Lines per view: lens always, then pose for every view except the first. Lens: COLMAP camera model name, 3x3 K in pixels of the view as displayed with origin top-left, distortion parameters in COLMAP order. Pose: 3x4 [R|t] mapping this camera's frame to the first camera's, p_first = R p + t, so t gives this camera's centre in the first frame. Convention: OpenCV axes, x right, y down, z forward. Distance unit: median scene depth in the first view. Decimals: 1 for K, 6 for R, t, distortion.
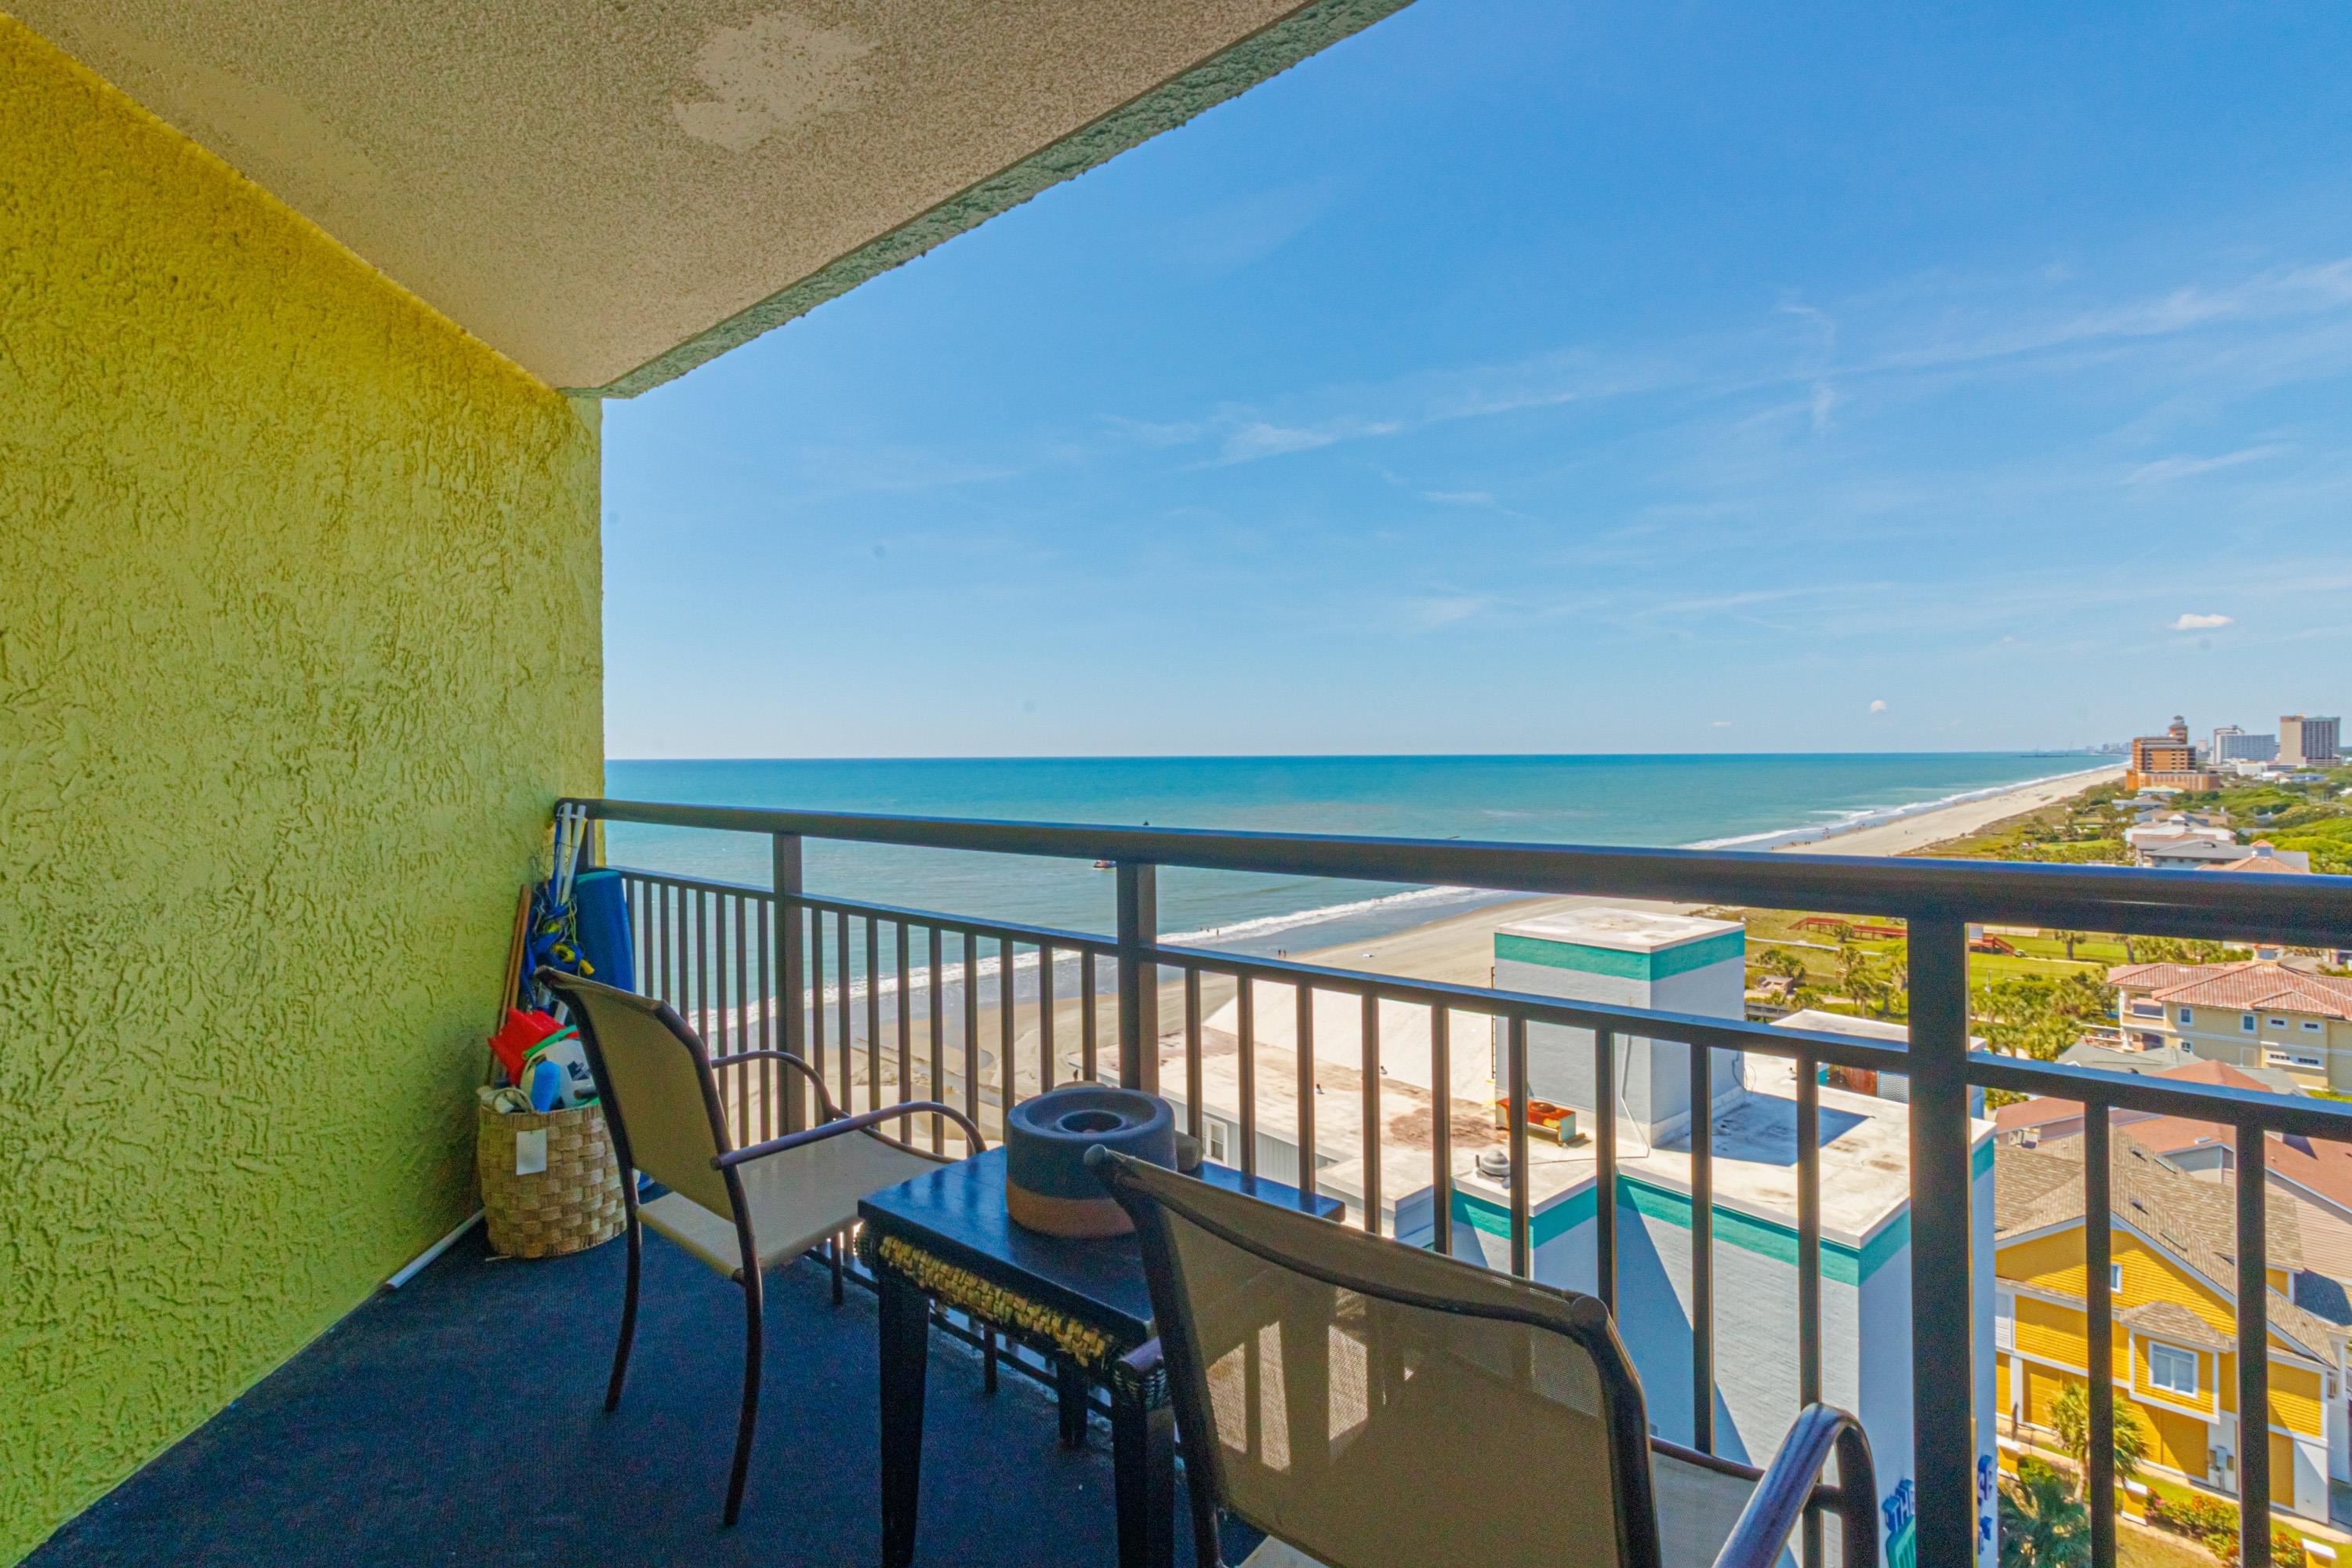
lens RADIAL K [[1086.2, 0, 1158.2], [0, 1086.2, 764.7], [0, 0, 1]] dist [0.004489, -0.000306]
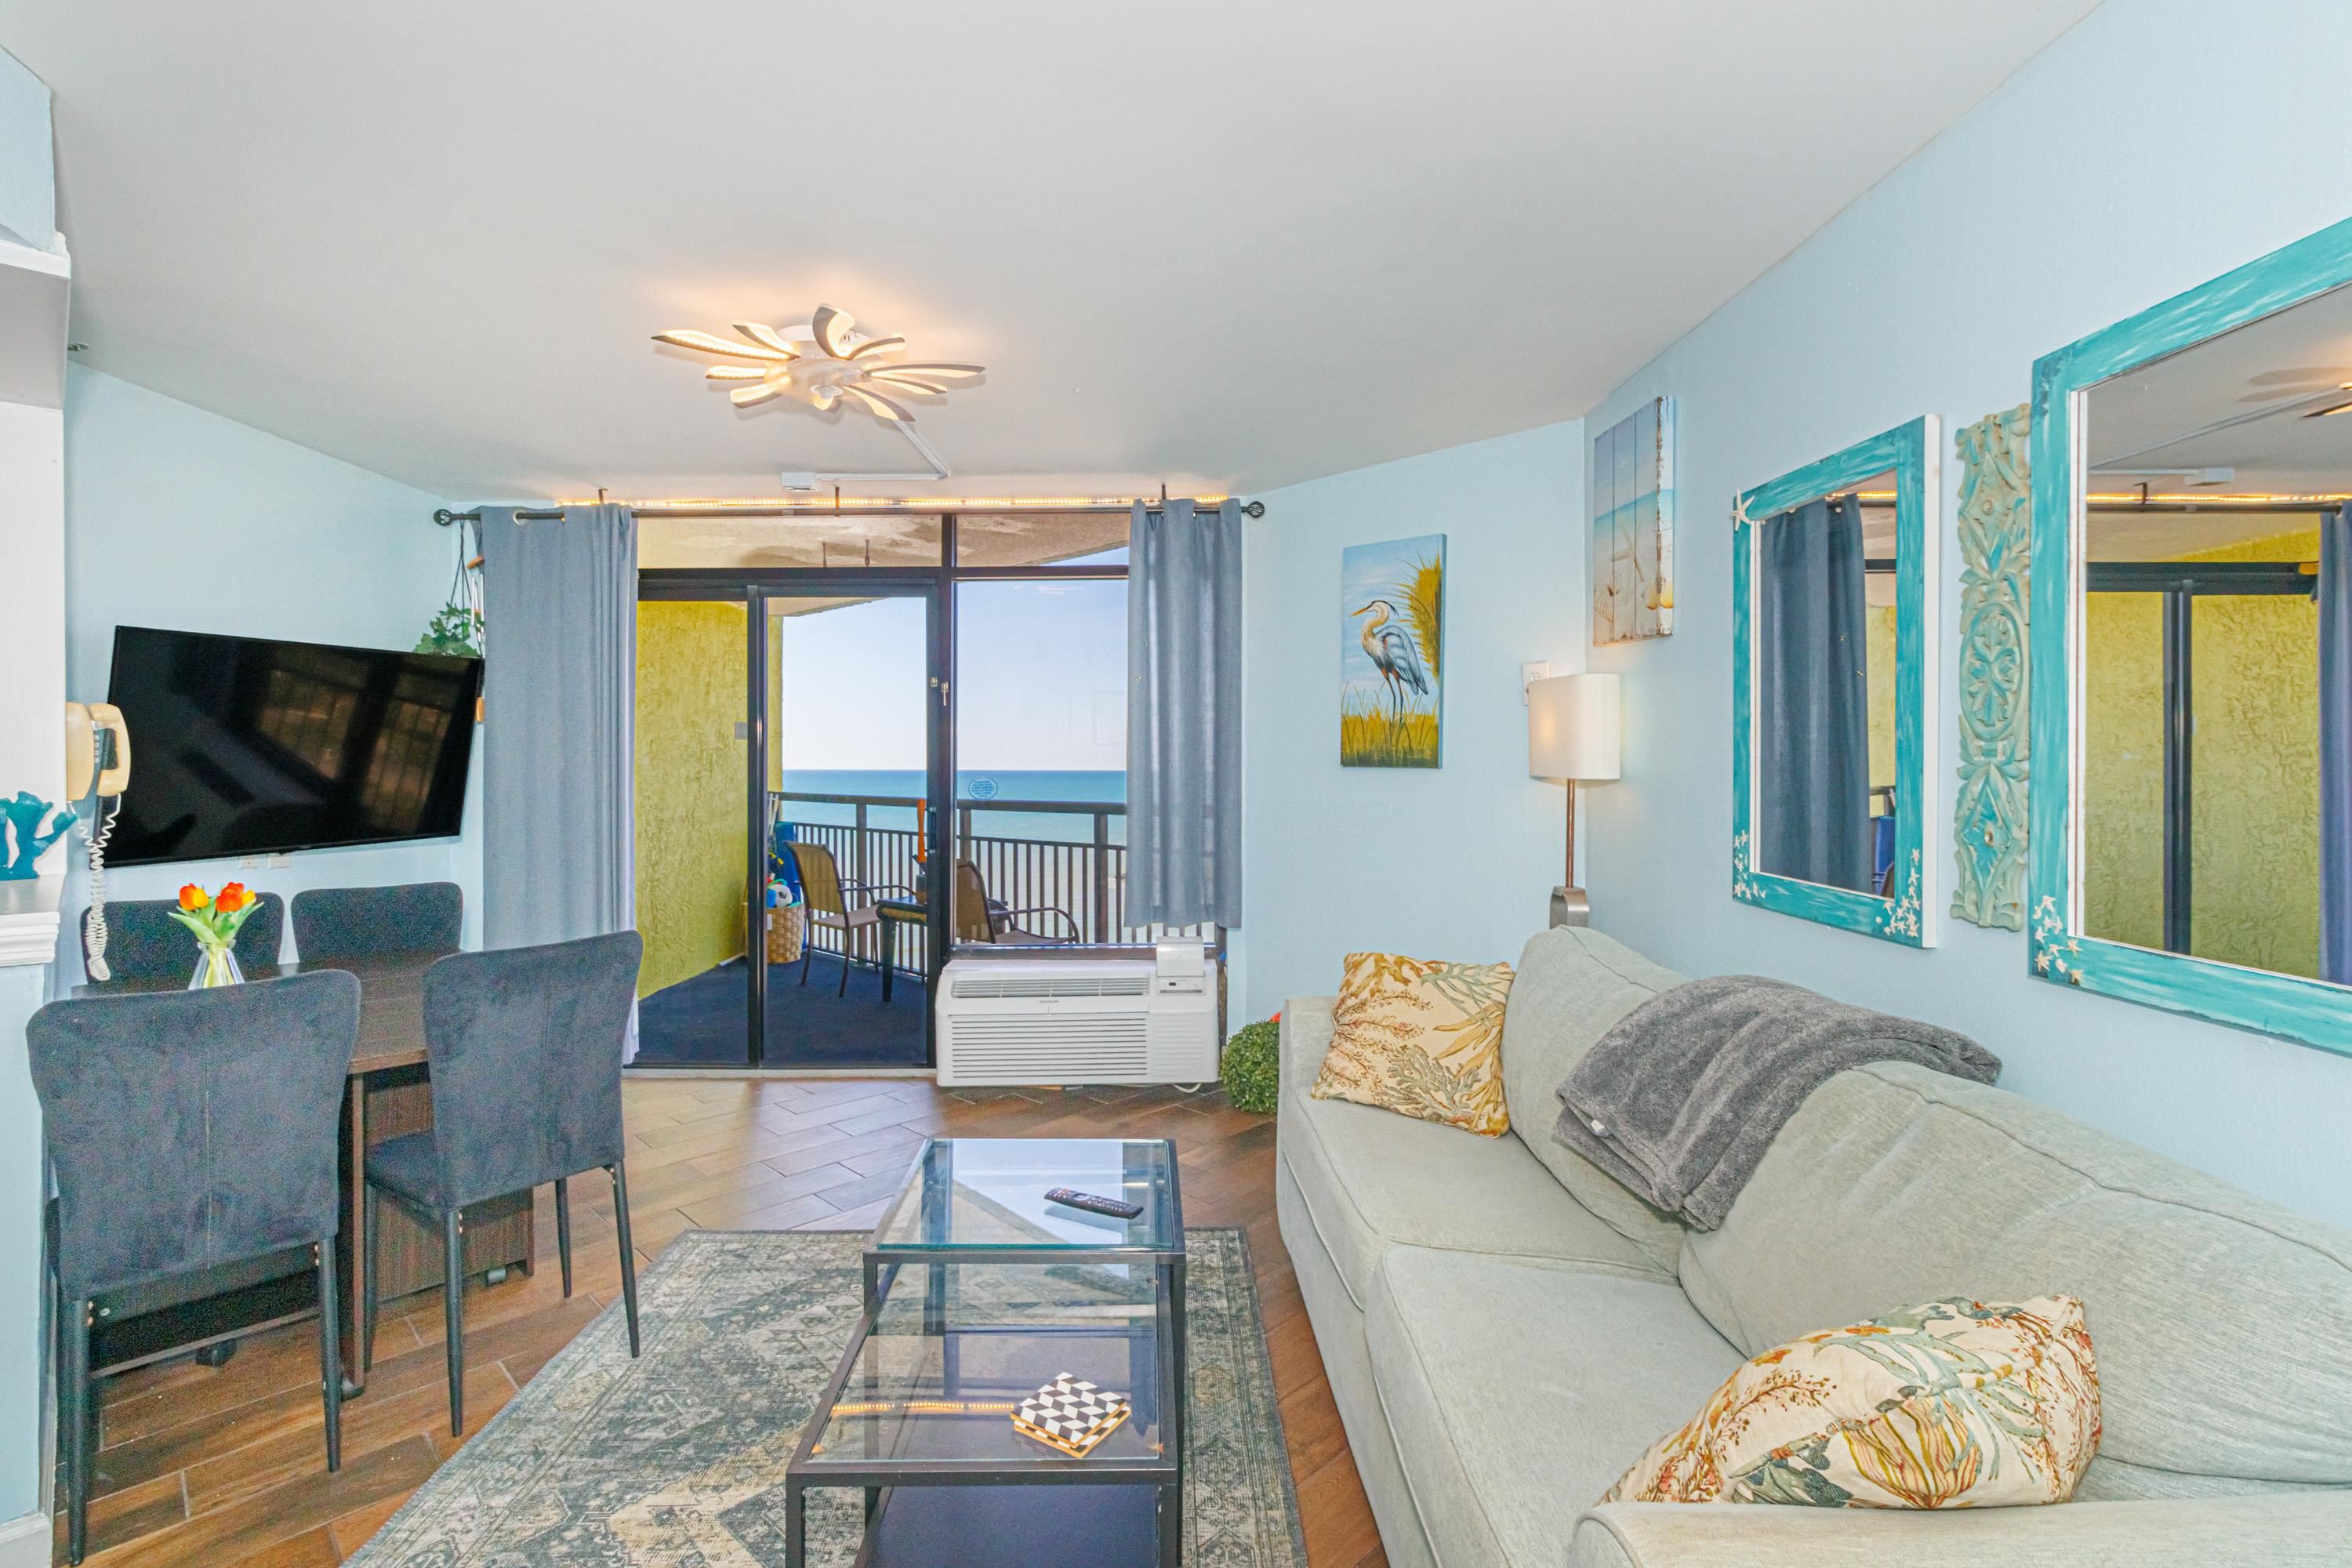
lens RADIAL K [[1081.0, 0, 1157.8], [0, 1081.0, 772.0], [0, 0, 1]] dist [0.000342, 0.000153]
pose [[0.997155, 0.007678, -0.074989, 0.033340], [-0.008006, 0.999960, -0.004065, -0.000552], [0.074955, 0.004653, 0.997176, -0.091037]]
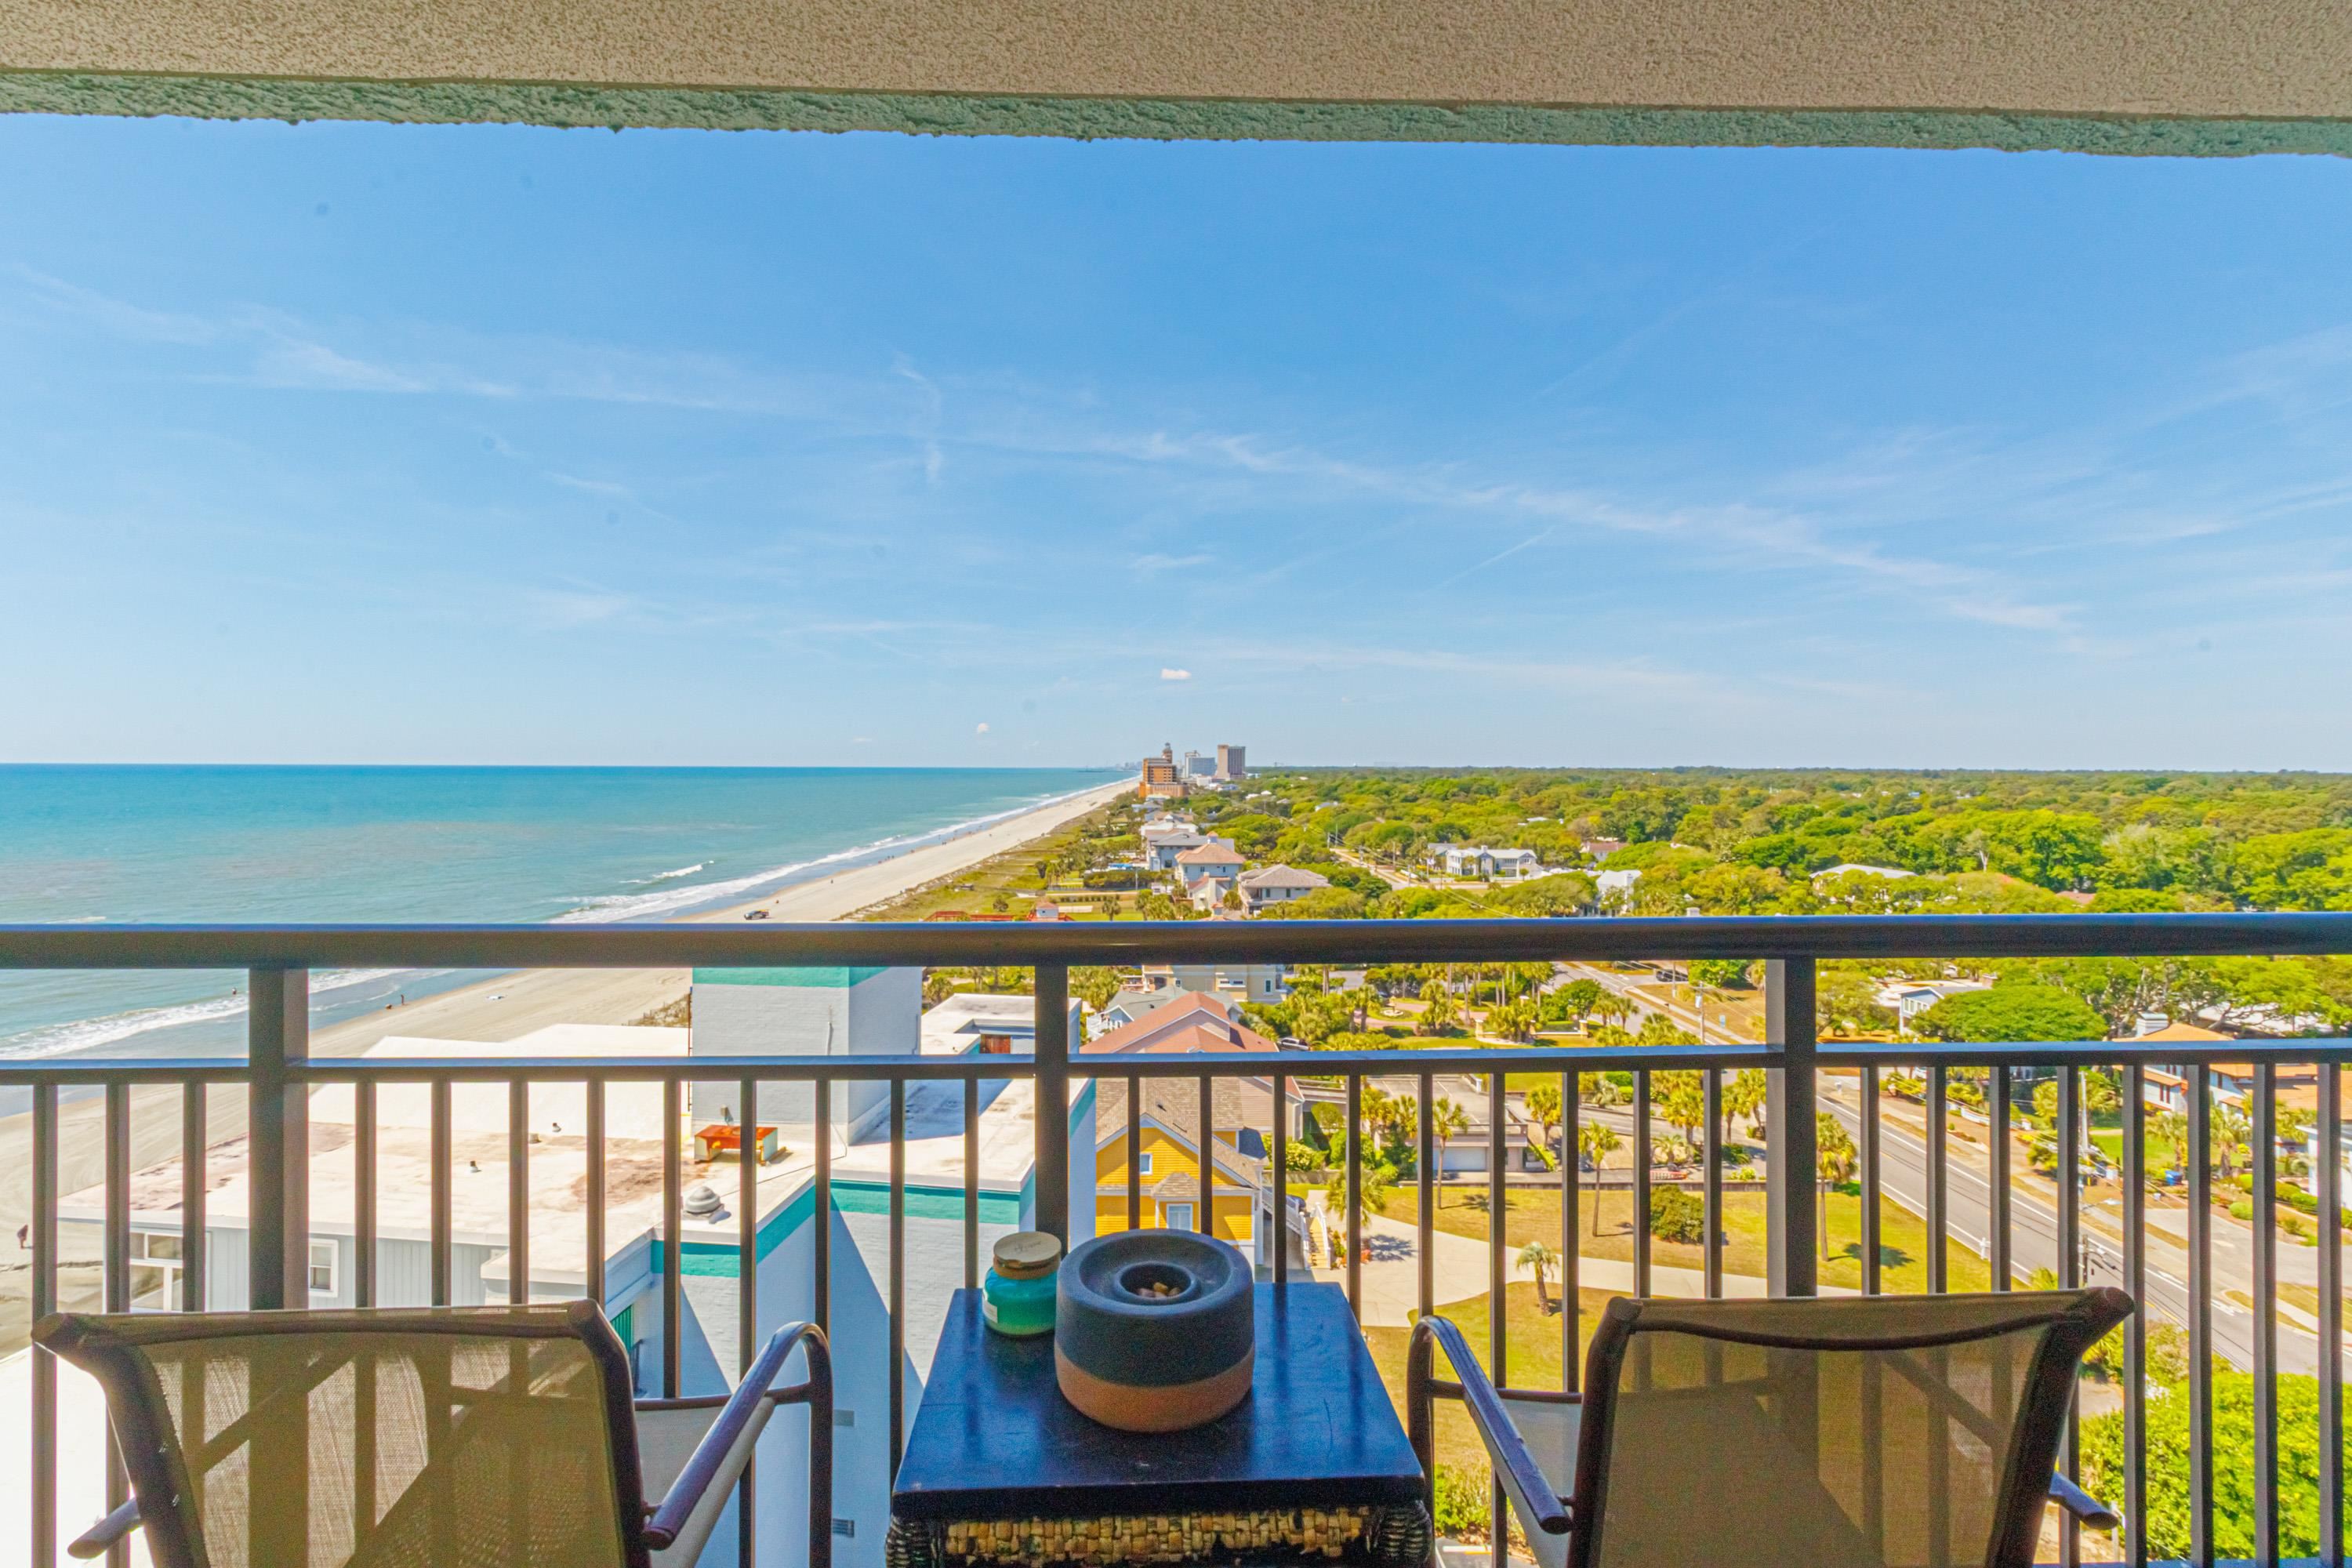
lens RADIAL K [[1085.0, 0, 1160.0], [0, 1085.0, 764.1], [0, 0, 1]] dist [0.000171, 0.001306]
pose [[0.732183, 0.011461, 0.681011, -0.023606], [-0.003910, 0.999913, -0.012624, -0.002576], [-0.681096, 0.006580, 0.732164, 0.013194]]
